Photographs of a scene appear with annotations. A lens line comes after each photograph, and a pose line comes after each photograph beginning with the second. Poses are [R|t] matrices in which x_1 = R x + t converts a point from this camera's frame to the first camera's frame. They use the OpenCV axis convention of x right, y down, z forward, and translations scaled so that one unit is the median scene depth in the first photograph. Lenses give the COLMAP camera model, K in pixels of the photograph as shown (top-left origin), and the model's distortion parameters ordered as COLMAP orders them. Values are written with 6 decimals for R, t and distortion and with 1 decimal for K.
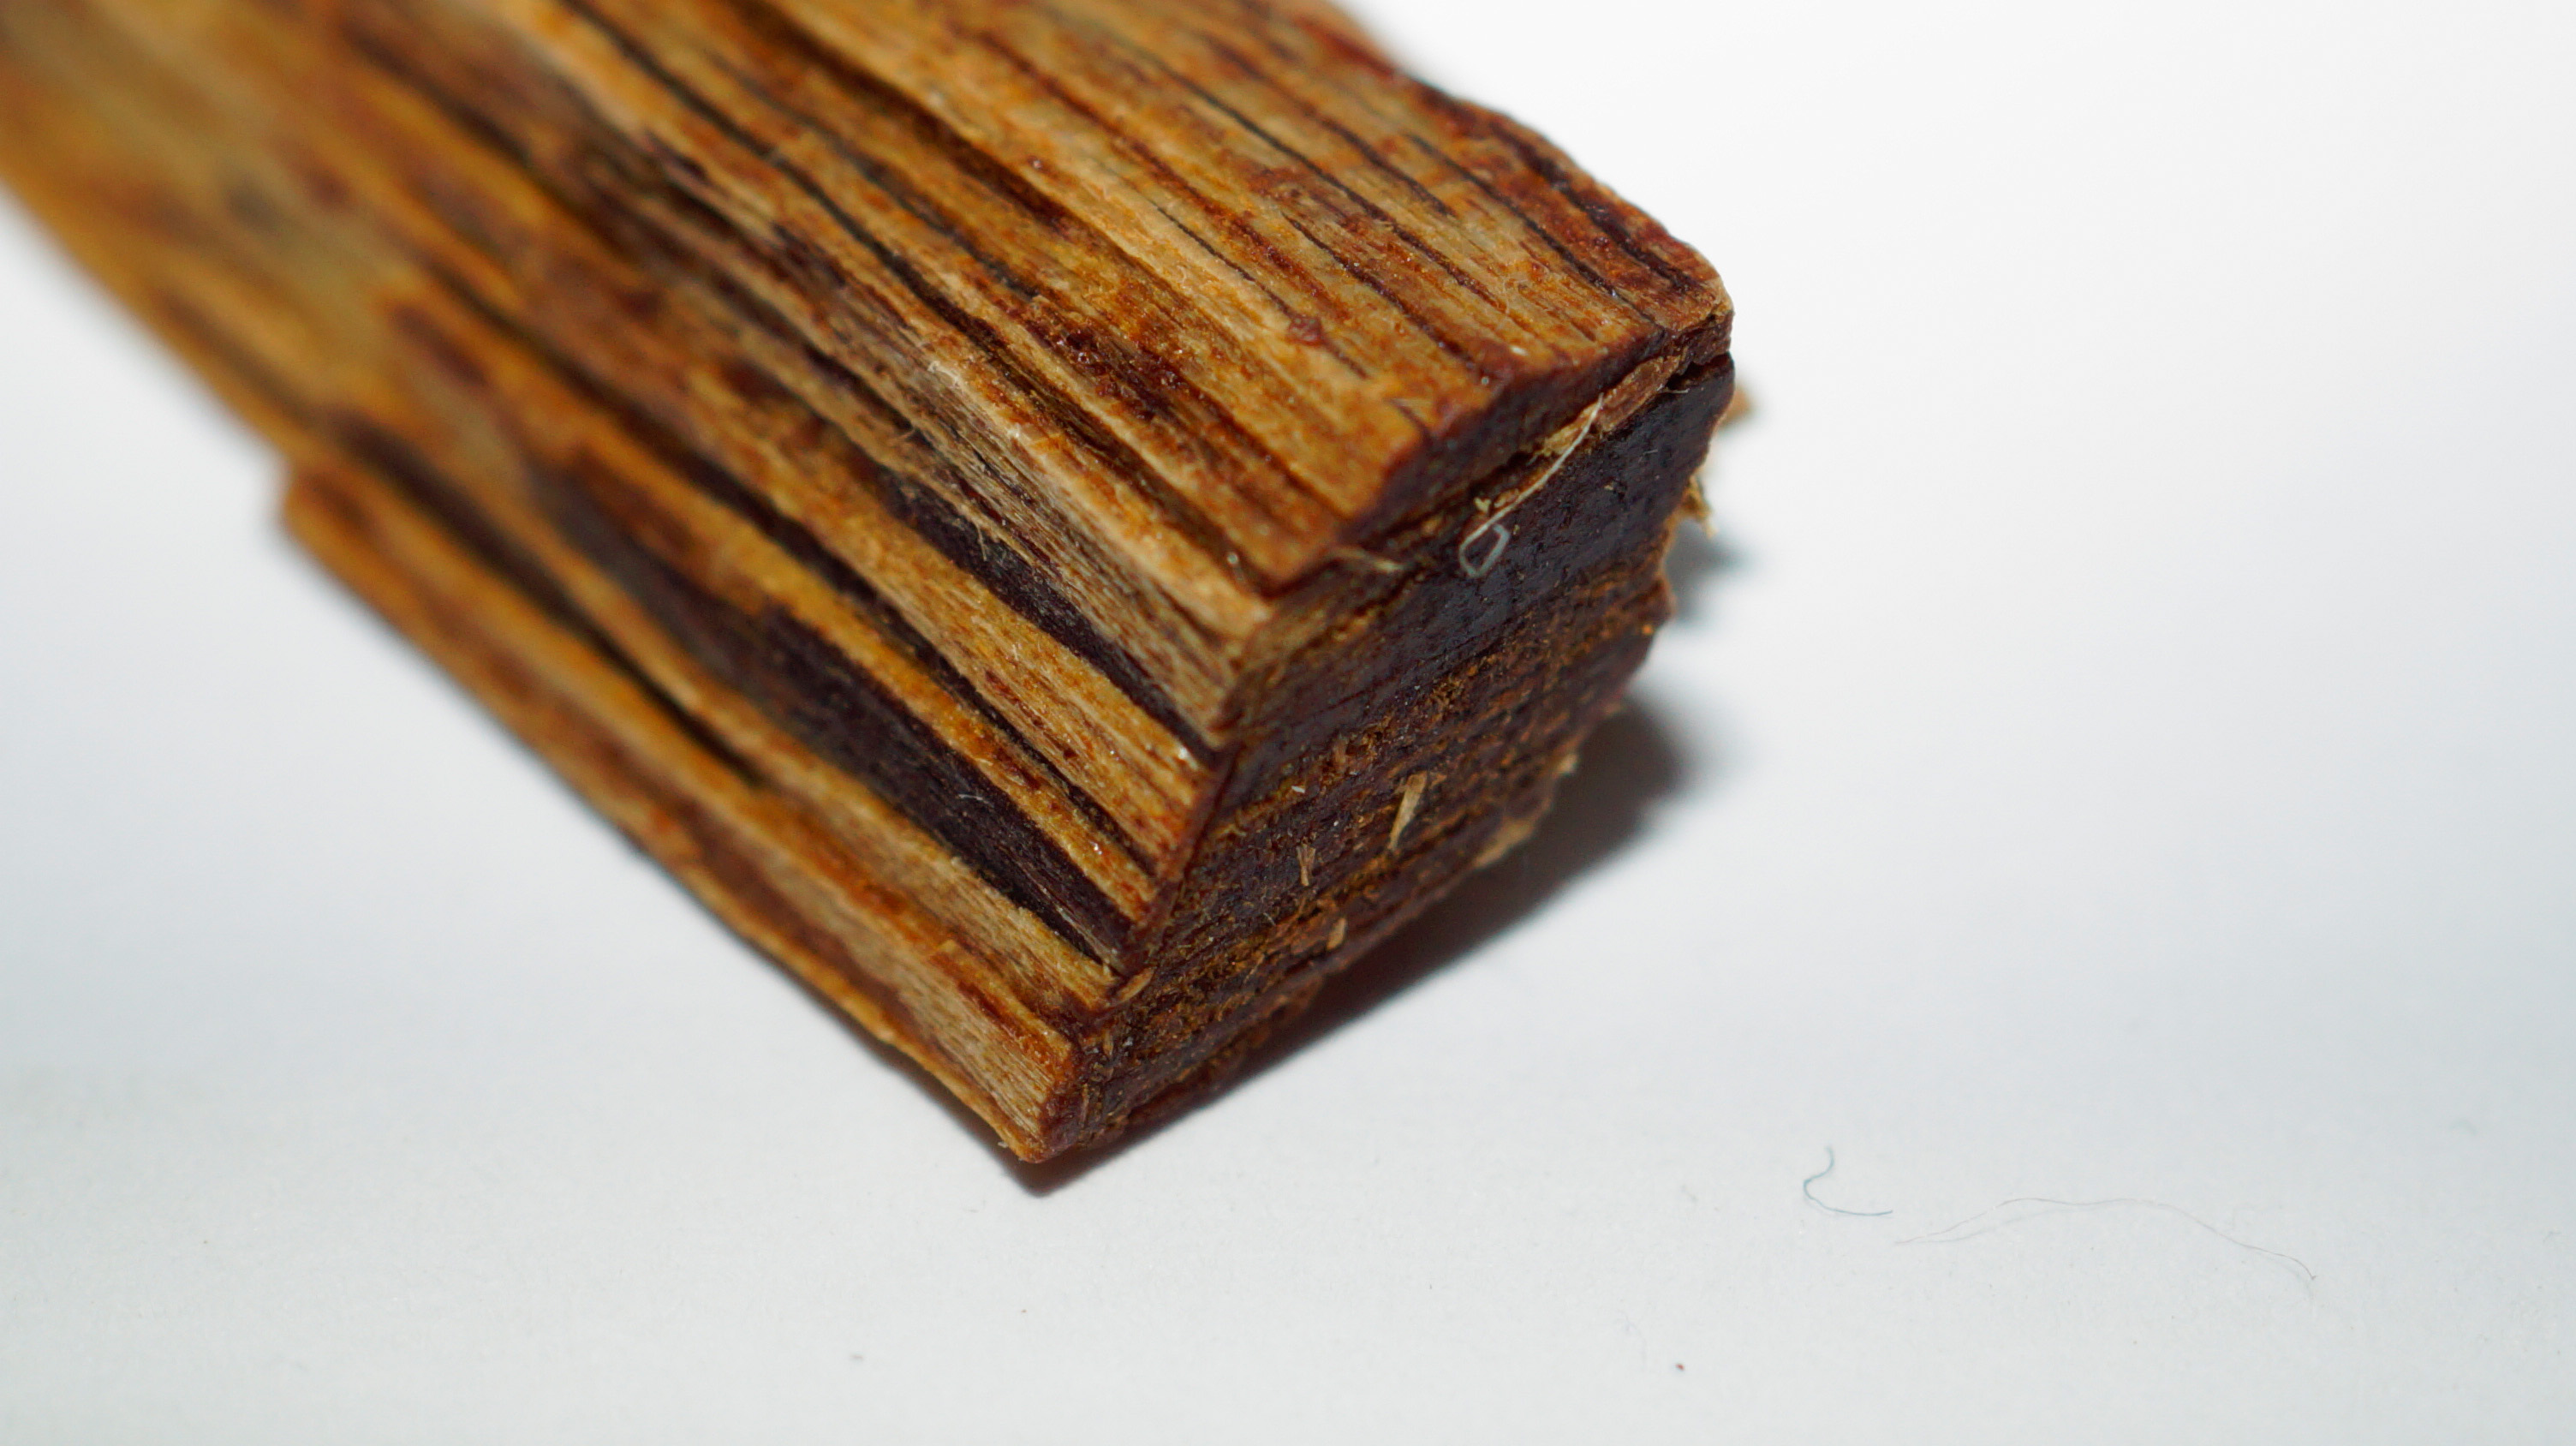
lens RADIAL K [[8386.8, 0, 1288.0], [0, 8386.8, 723.0], [0, 0, 1]] dist [0.084426, -0.278248]
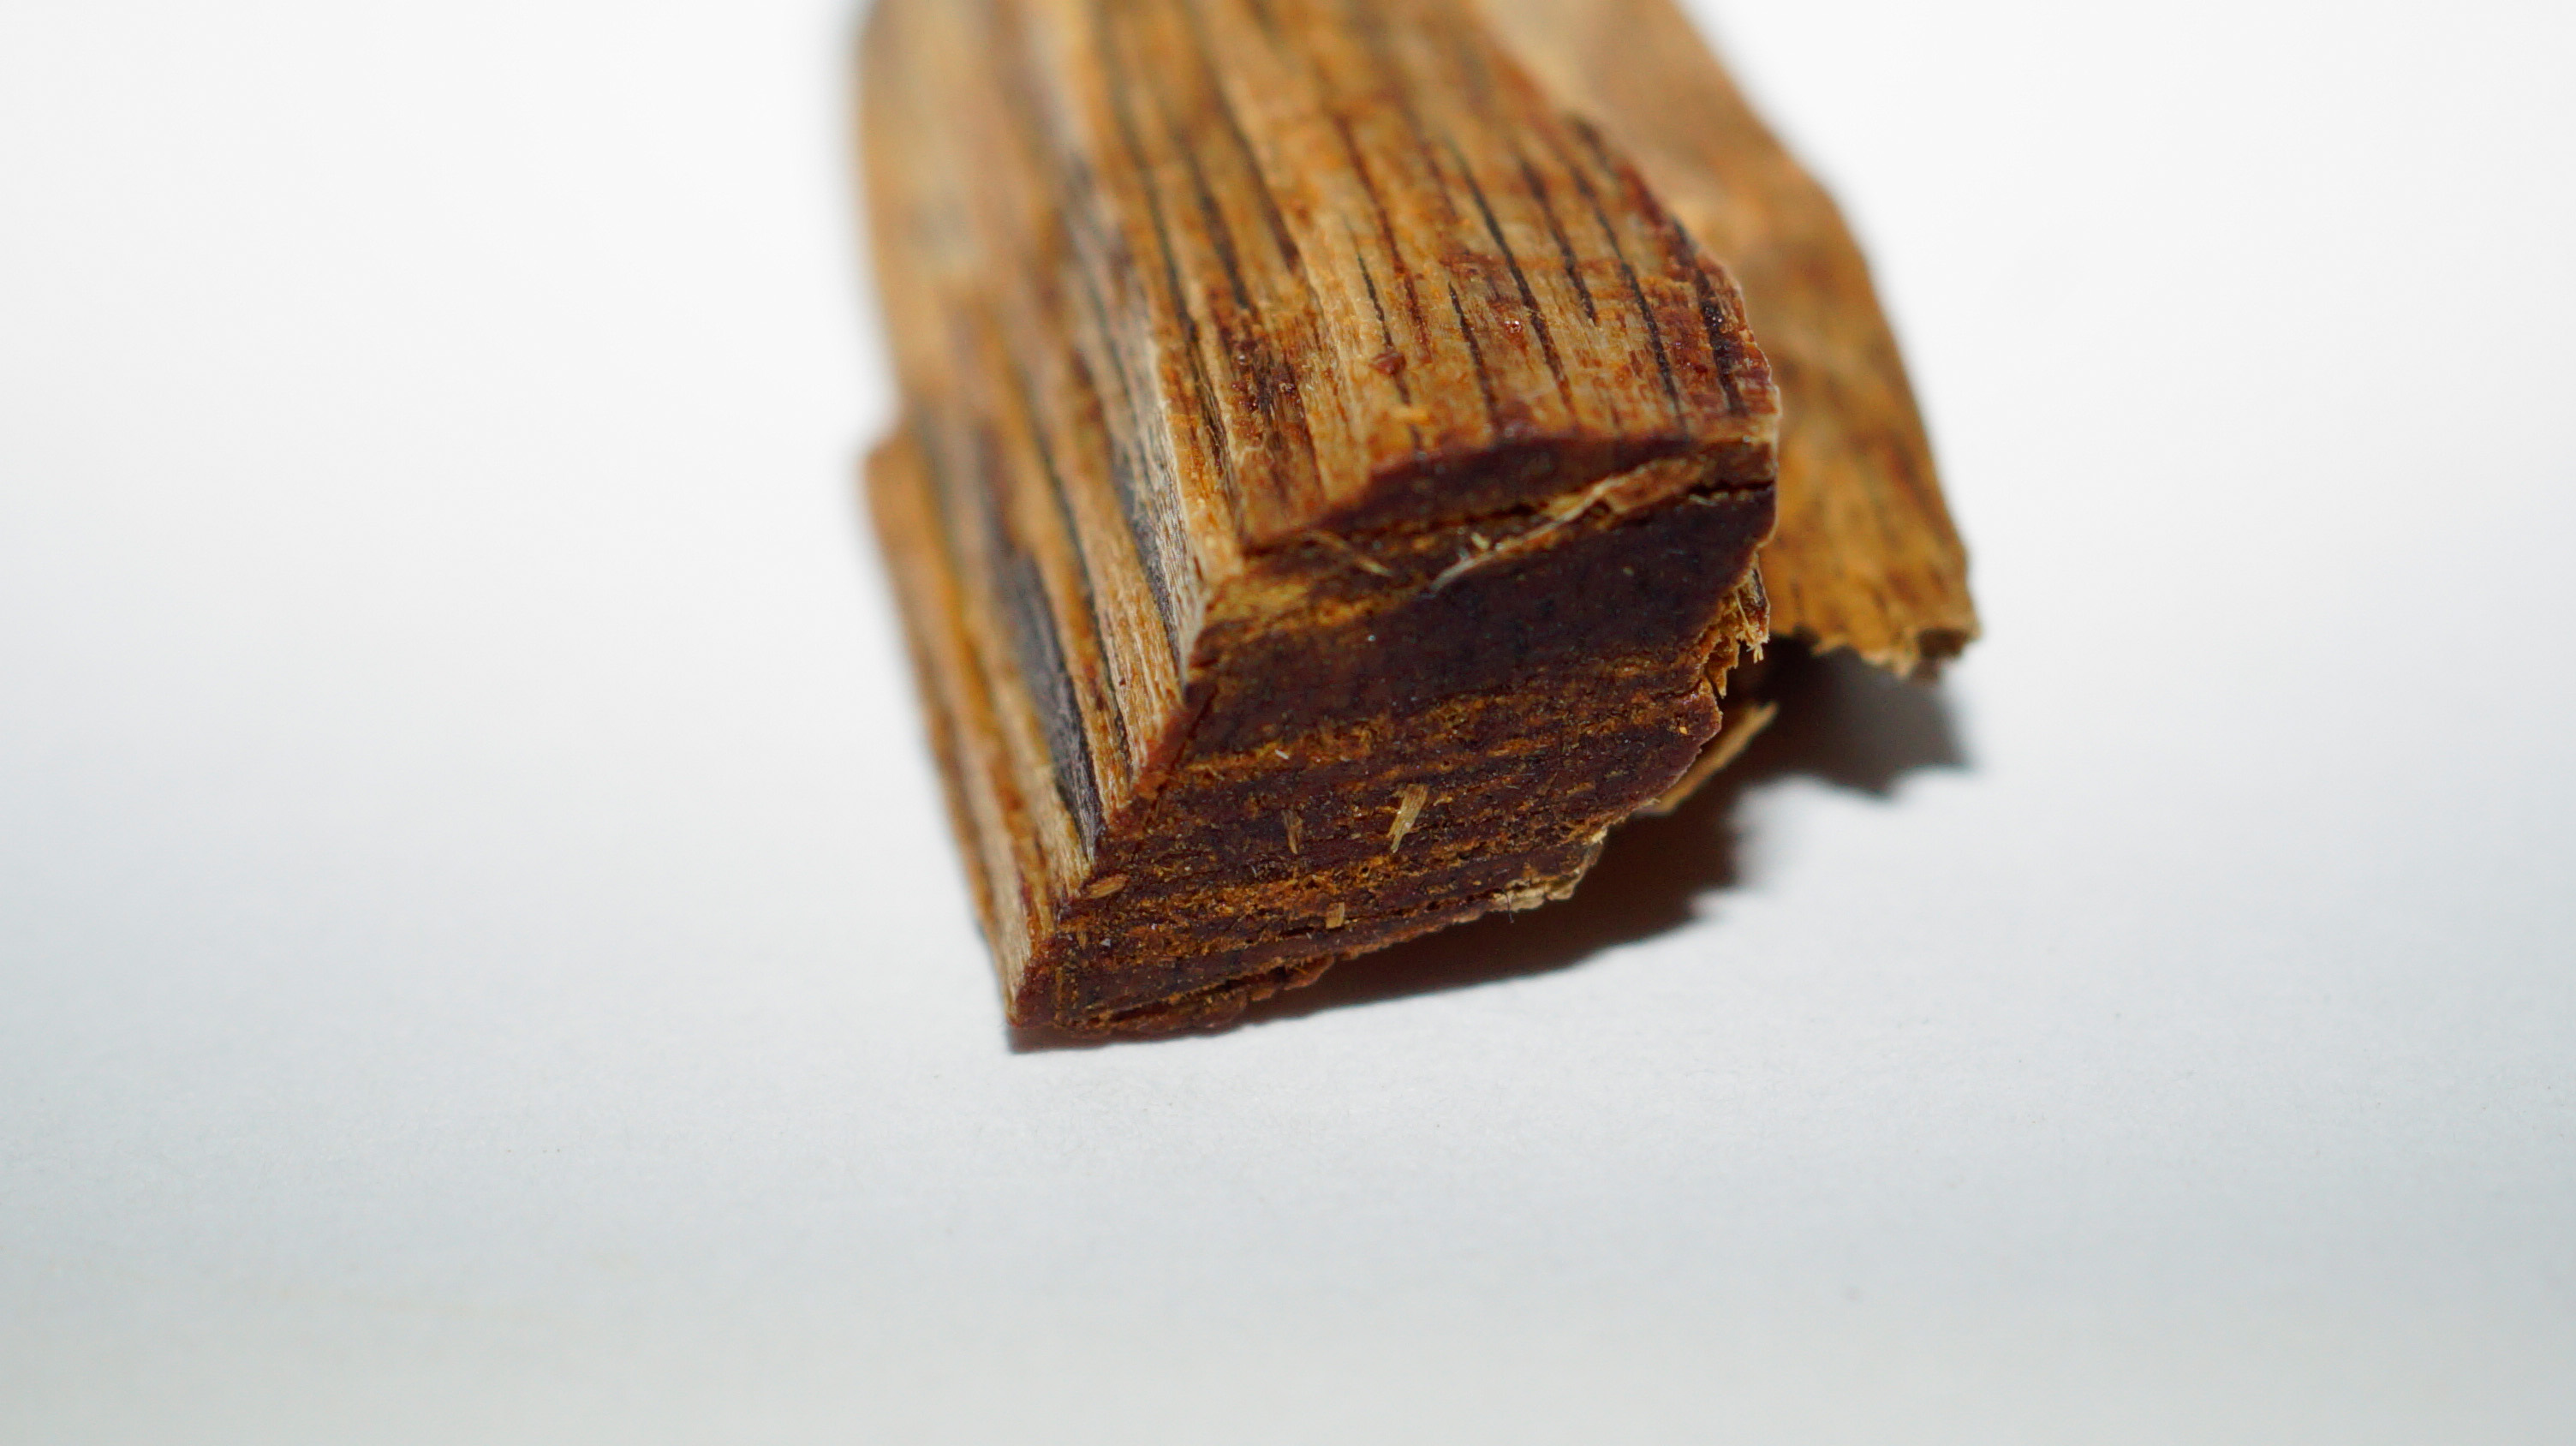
lens RADIAL K [[8386.8, 0, 1288.0], [0, 8386.8, 723.0], [0, 0, 1]] dist [0.084426, -0.278248]
pose [[0.862011, 0.223200, -0.455104, 0.510081], [-0.290303, 0.953390, -0.082285, 0.095662], [0.415525, 0.203048, 0.886628, -0.000913]]
